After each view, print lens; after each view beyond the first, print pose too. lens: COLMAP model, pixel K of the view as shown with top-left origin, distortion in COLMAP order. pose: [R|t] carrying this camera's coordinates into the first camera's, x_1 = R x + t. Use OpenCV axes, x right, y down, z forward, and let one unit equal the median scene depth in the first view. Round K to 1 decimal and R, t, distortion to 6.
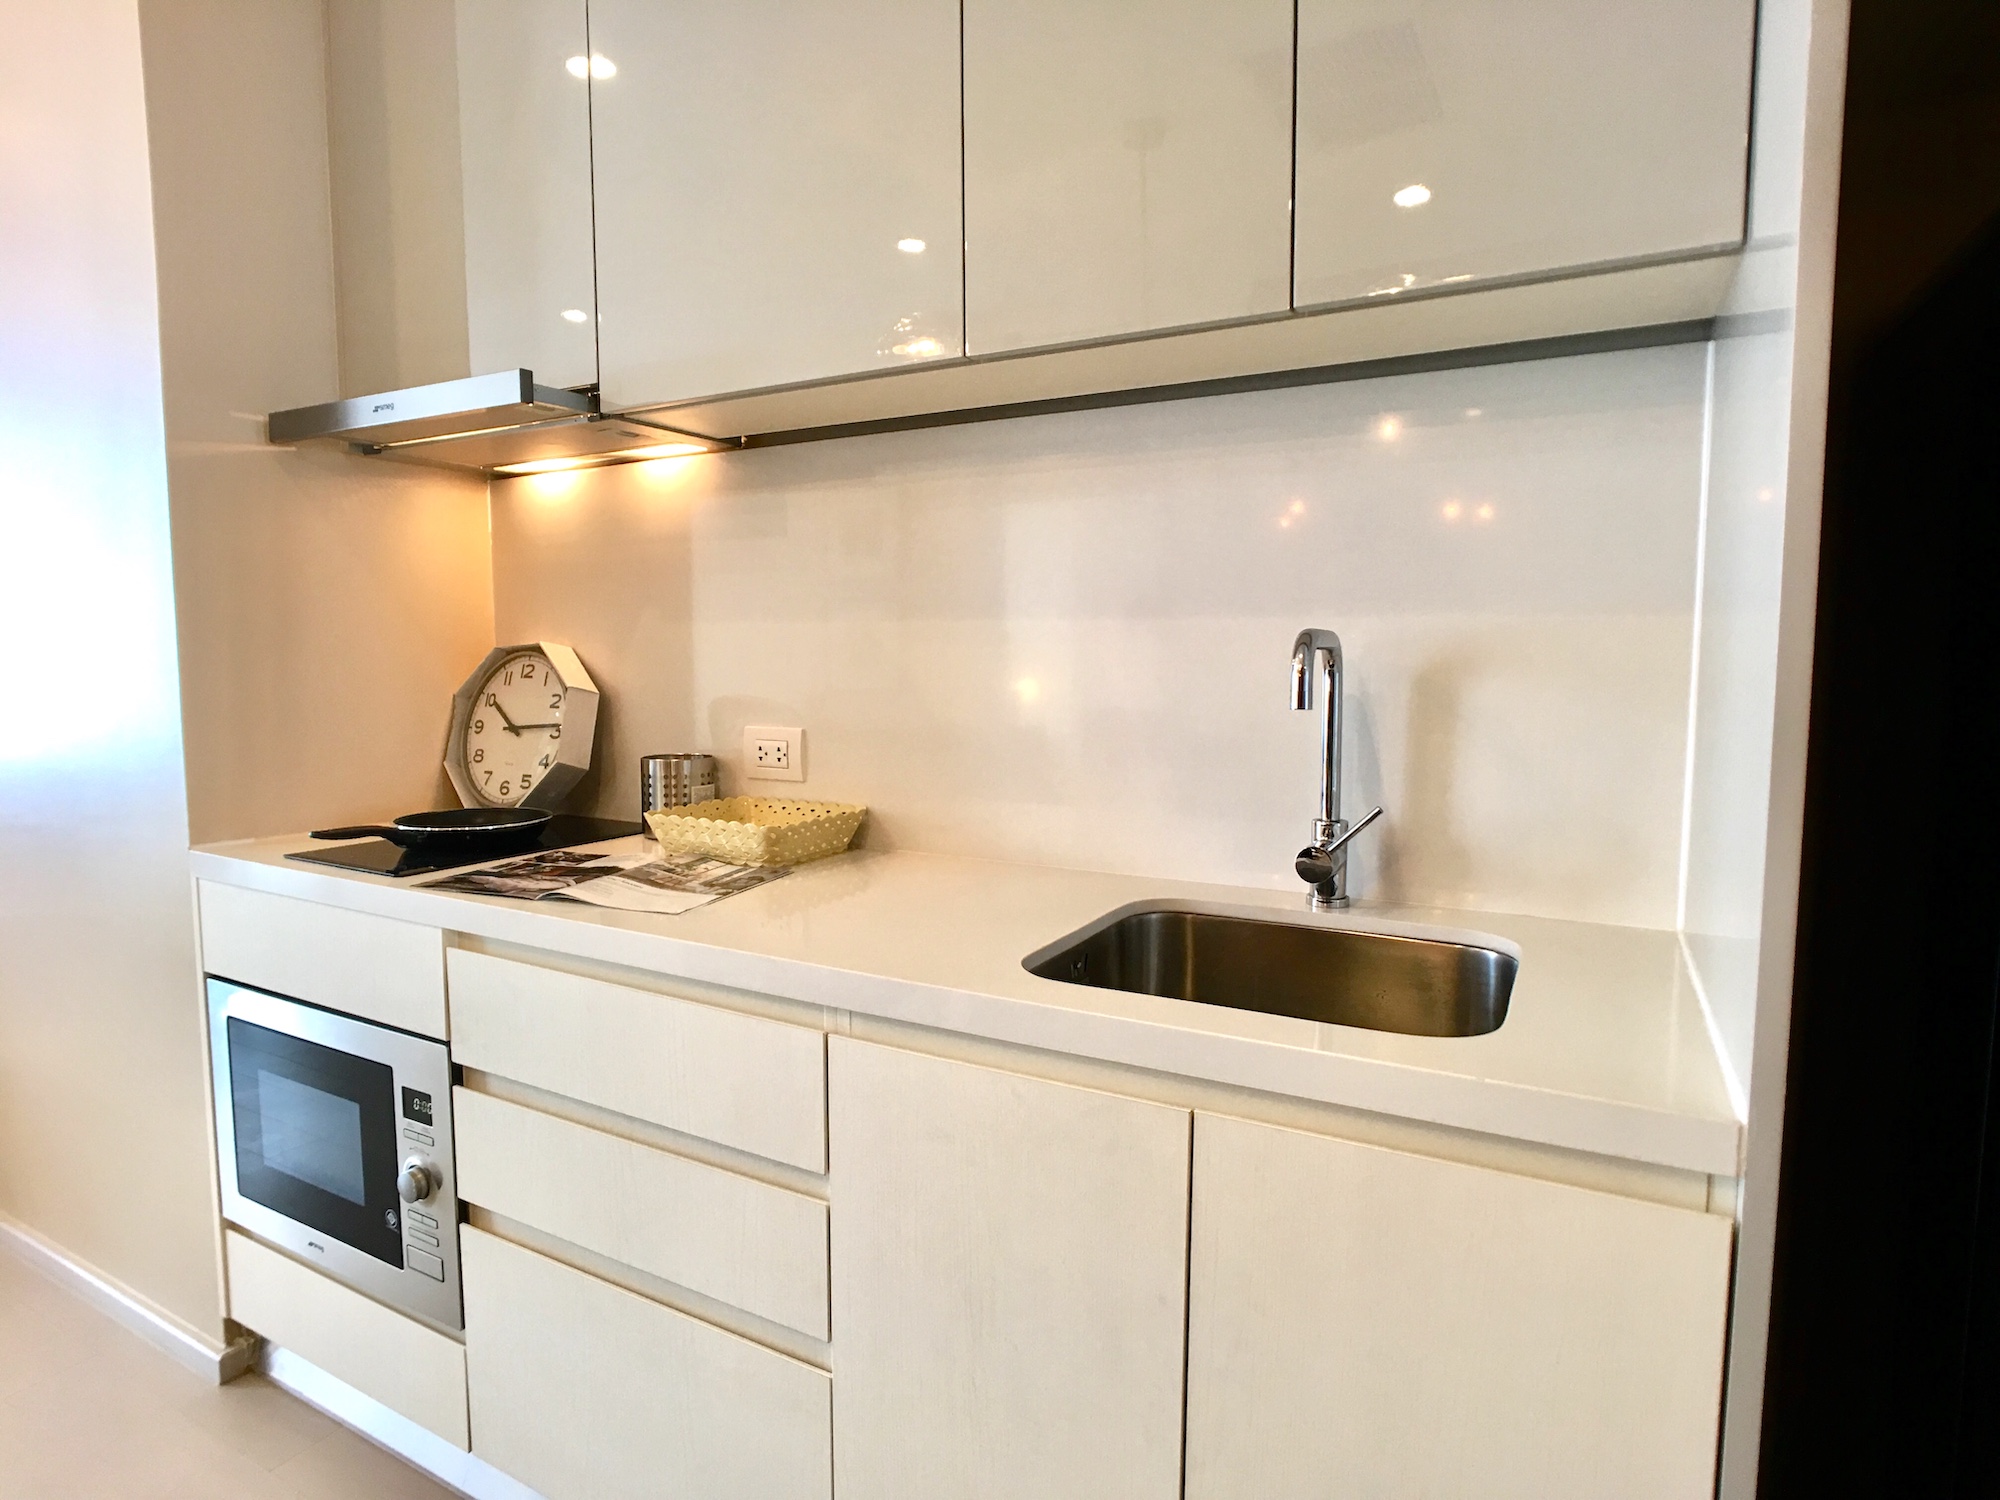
lens RADIAL K [[1094.4, 0, 973.3], [0, 1094.4, 747.8], [0, 0, 1]] dist [-0.047539, 0.033287]
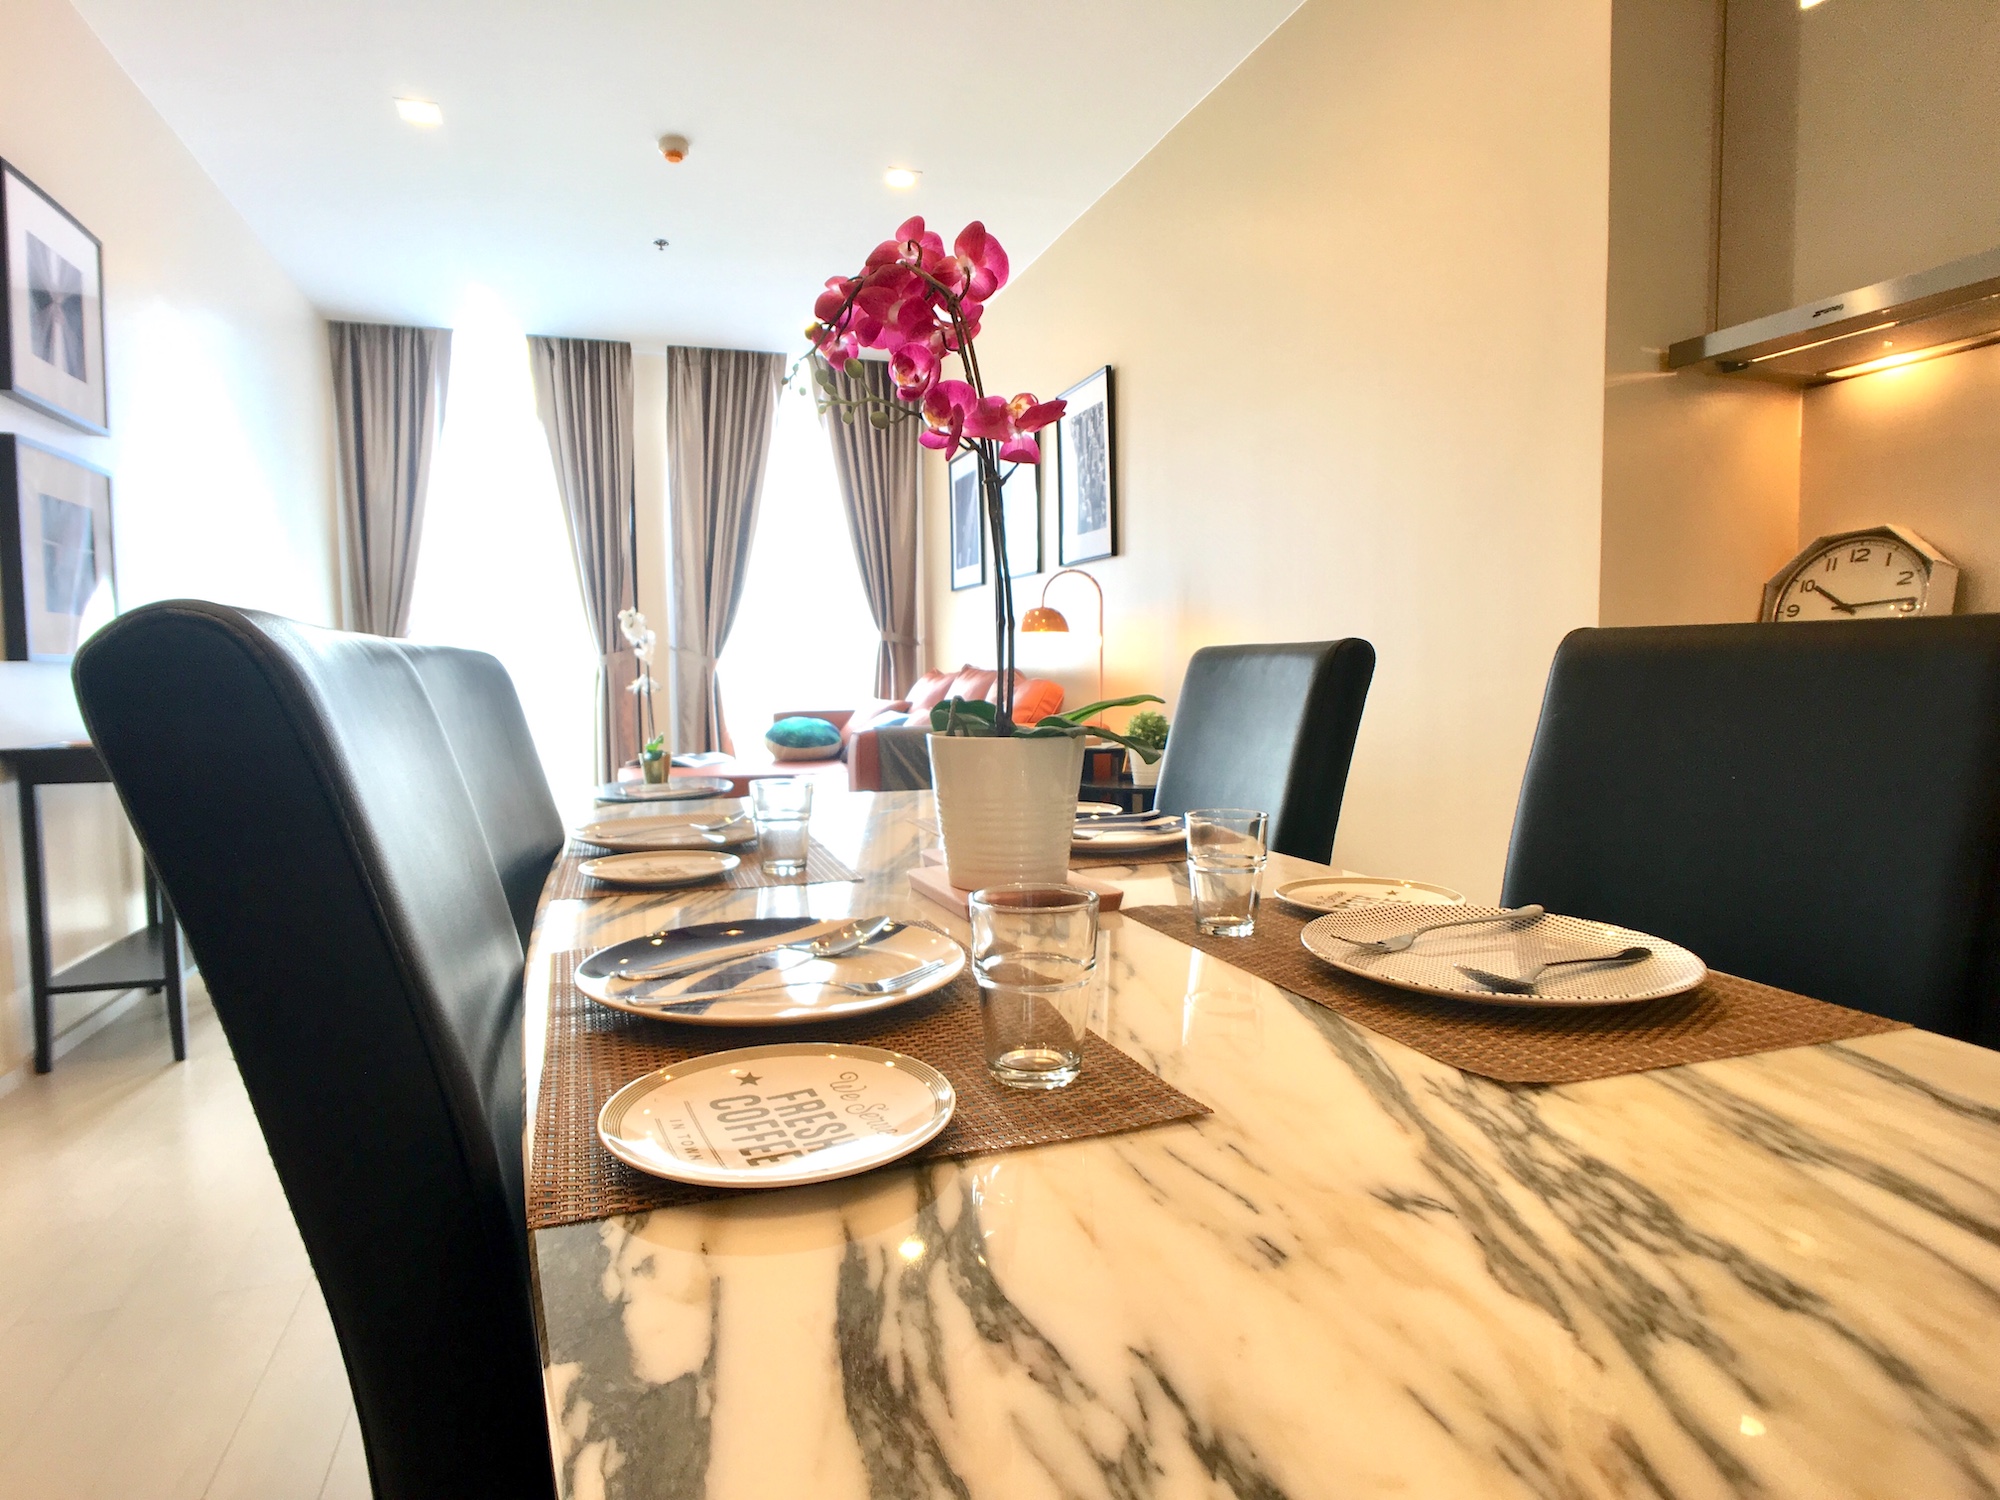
lens RADIAL K [[1094.4, 0, 973.3], [0, 1094.4, 747.8], [0, 0, 1]] dist [-0.047539, 0.033287]
pose [[0.745265, 0.043692, -0.665335, -0.382761], [-0.054535, 0.998502, 0.004485, 0.181630], [0.664534, 0.032942, 0.746532, -0.422627]]
